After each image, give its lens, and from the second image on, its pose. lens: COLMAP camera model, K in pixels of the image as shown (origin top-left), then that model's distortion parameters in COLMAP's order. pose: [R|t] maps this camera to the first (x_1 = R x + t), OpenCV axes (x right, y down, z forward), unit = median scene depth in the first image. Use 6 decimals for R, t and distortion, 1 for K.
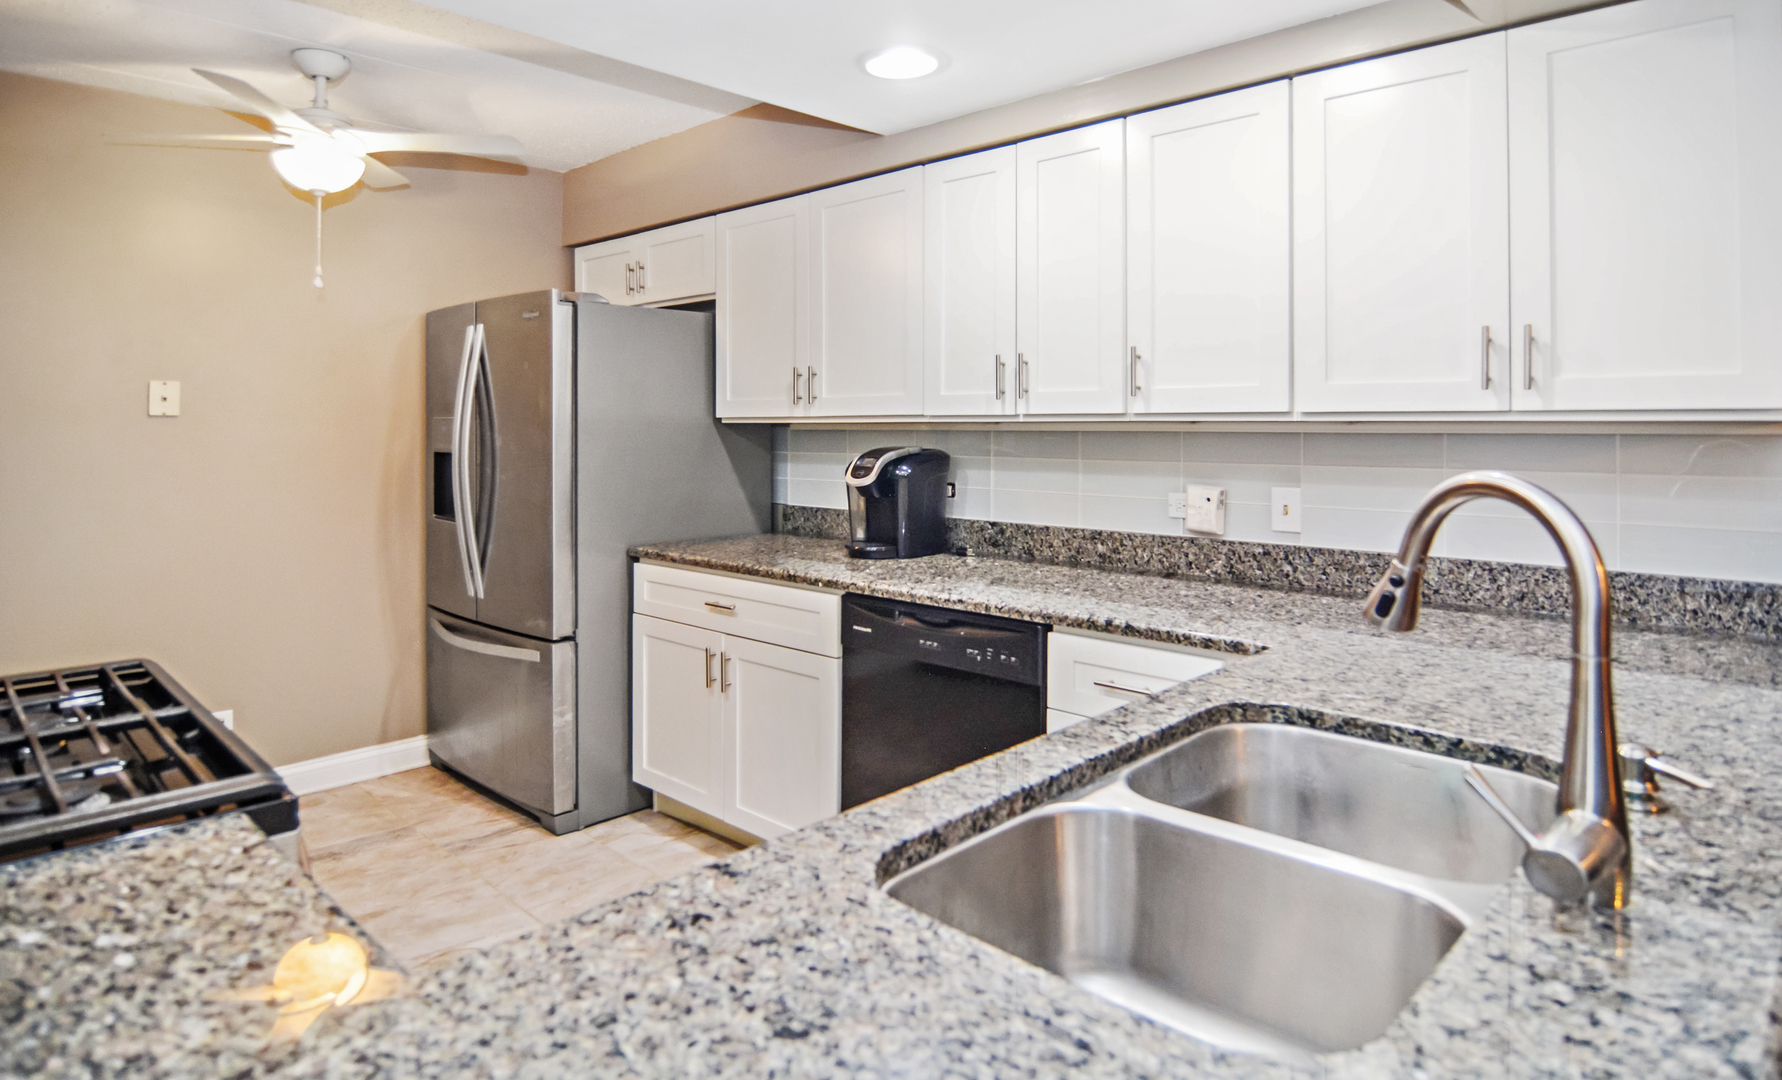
lens RADIAL K [[1016.3, 0, 895.8], [0, 1016.3, 431.9], [0, 0, 1]] dist [-0.003583, -0.001747]
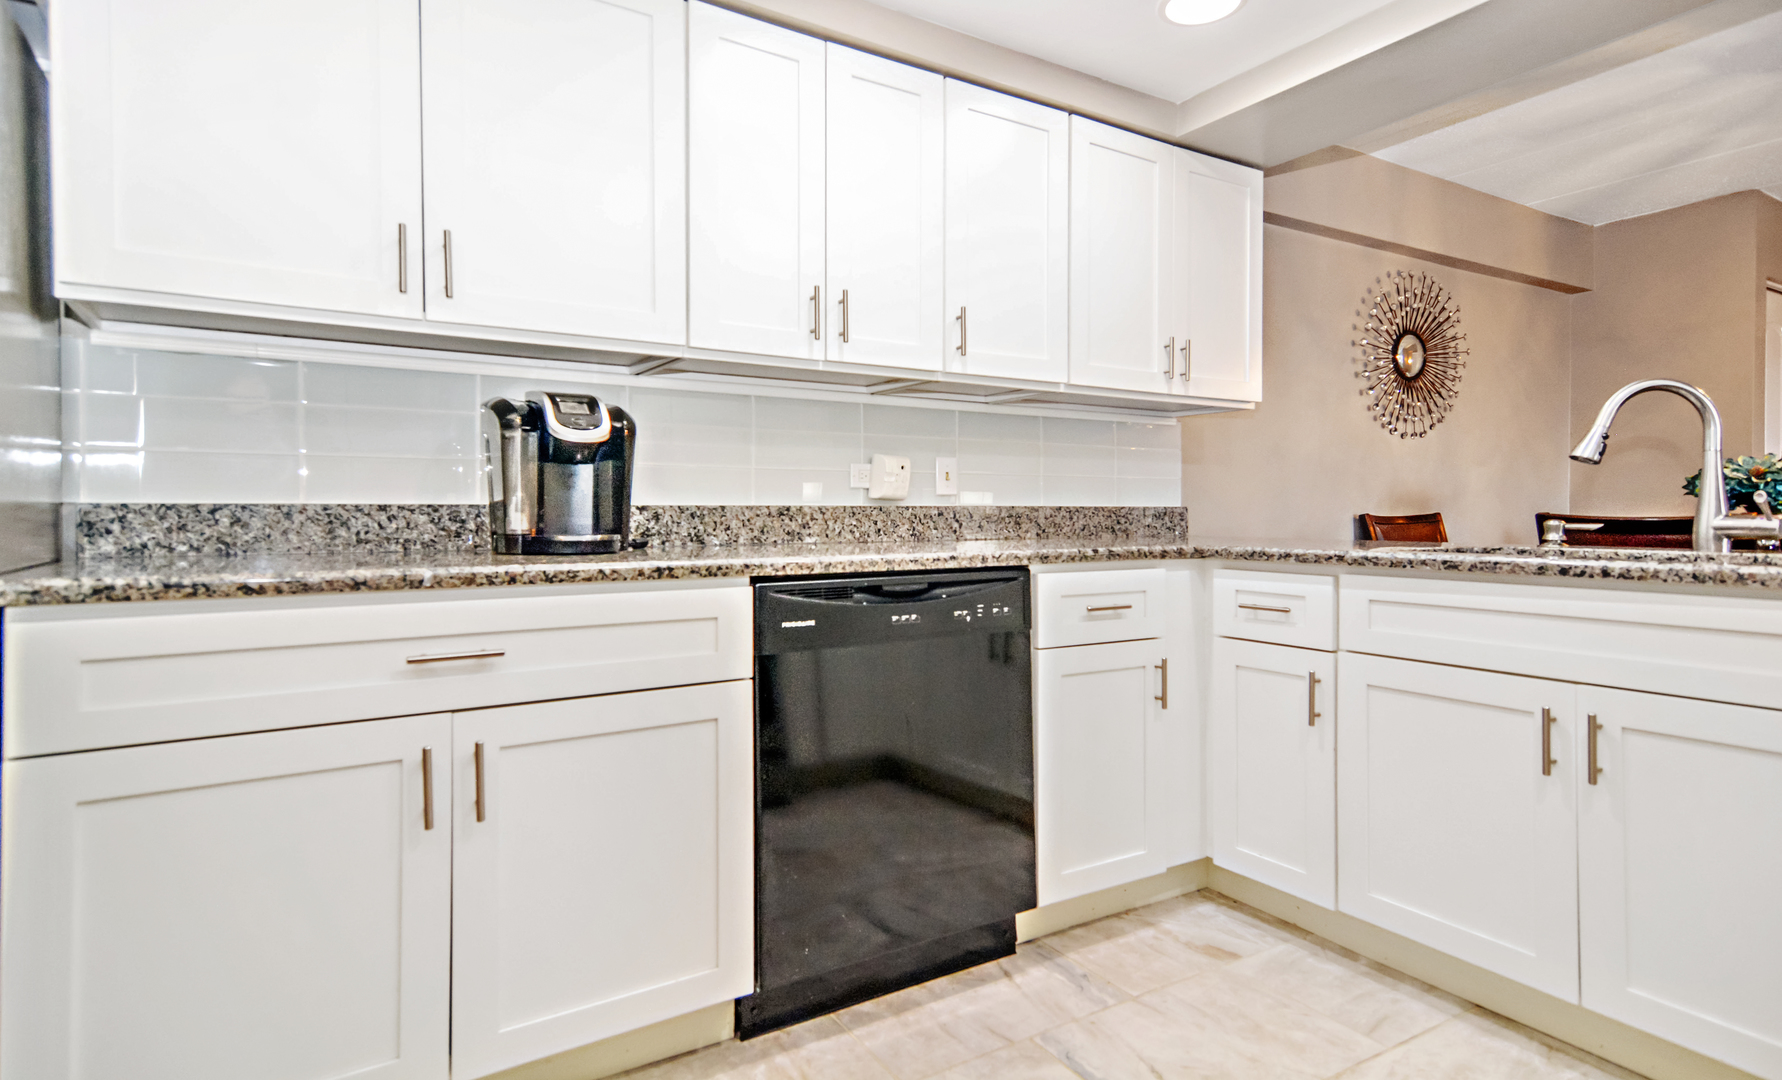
lens RADIAL K [[958.4, 0, 889.4], [0, 958.4, 524.1], [0, 0, 1]] dist [0.062353, 0.001860]
pose [[0.249630, -0.009833, 0.968291, -0.635984], [0.008054, 0.999935, 0.008078, 0.111385], [-0.968308, 0.005782, 0.249693, 0.721611]]
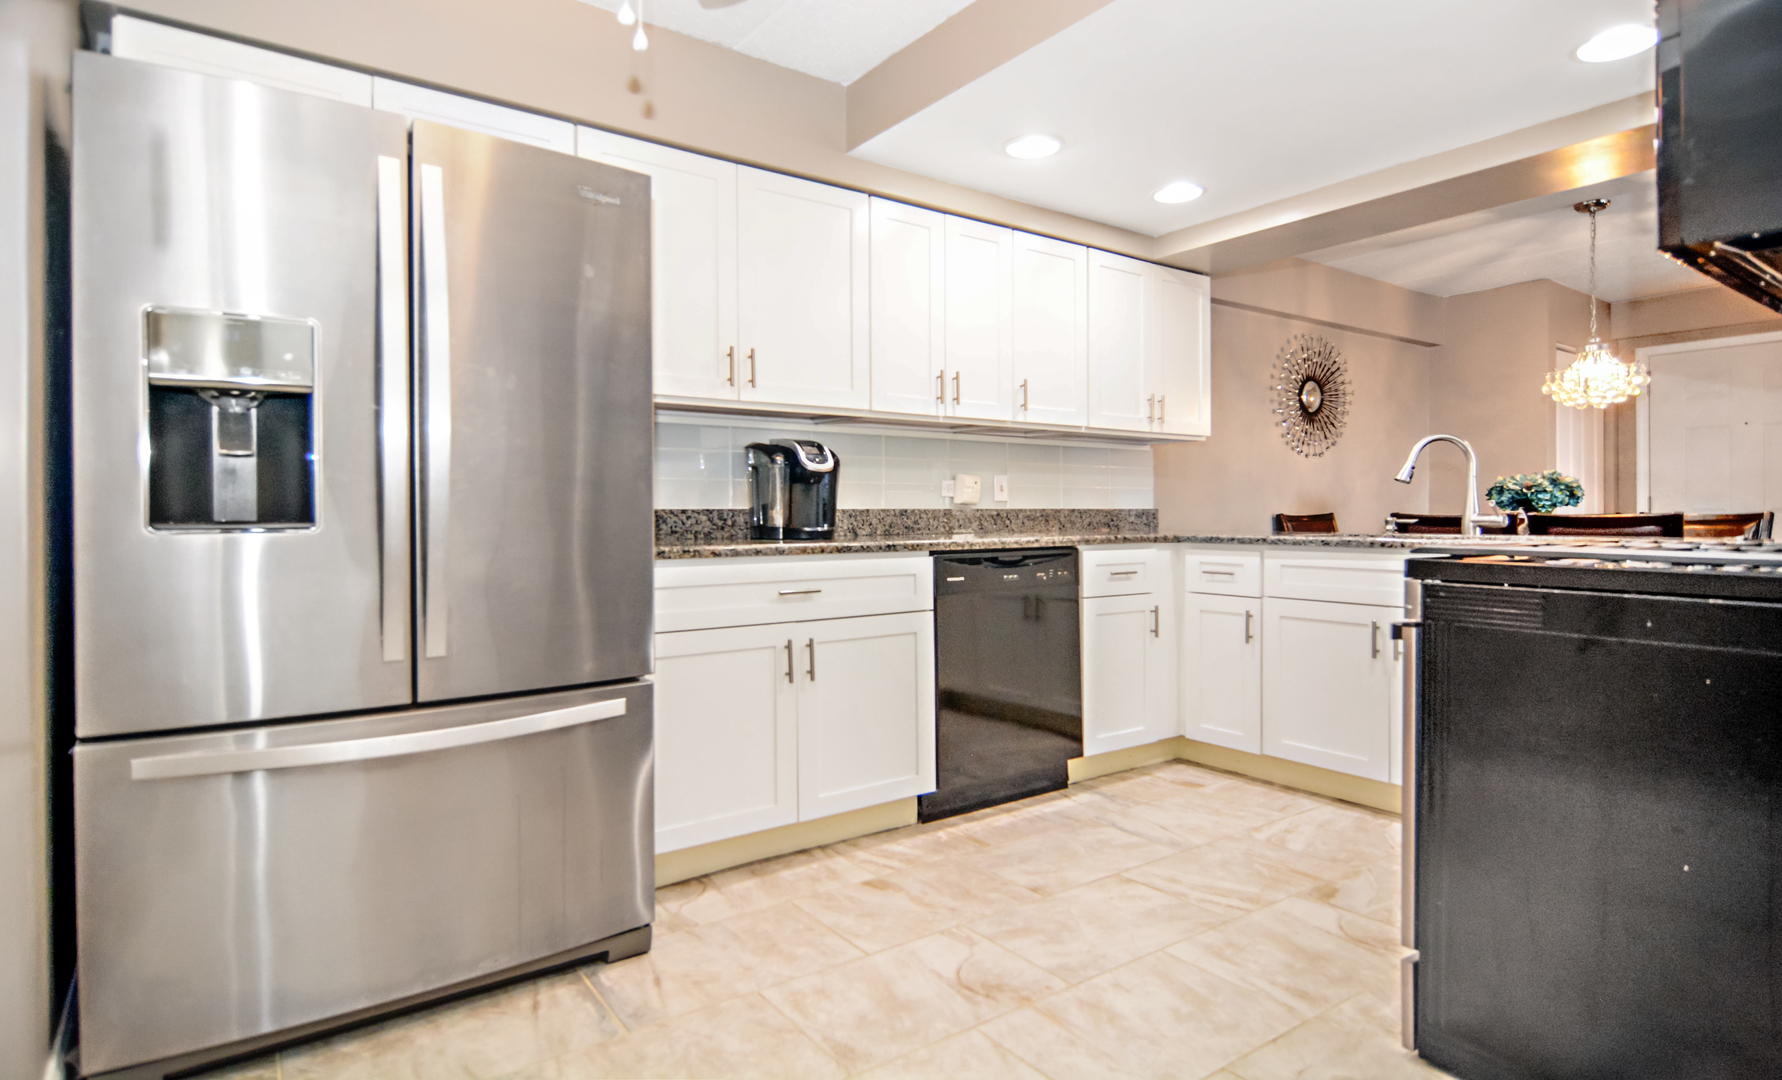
lens RADIAL K [[958.4, 0, 894.9], [0, 958.4, 525.9], [0, 0, 1]] dist [0.062353, 0.001860]
pose [[0.177408, -0.011643, 0.984069, -1.110571], [0.010744, 0.999893, 0.009893, 0.110929], [-0.984079, 0.008818, 0.177514, 0.814633]]
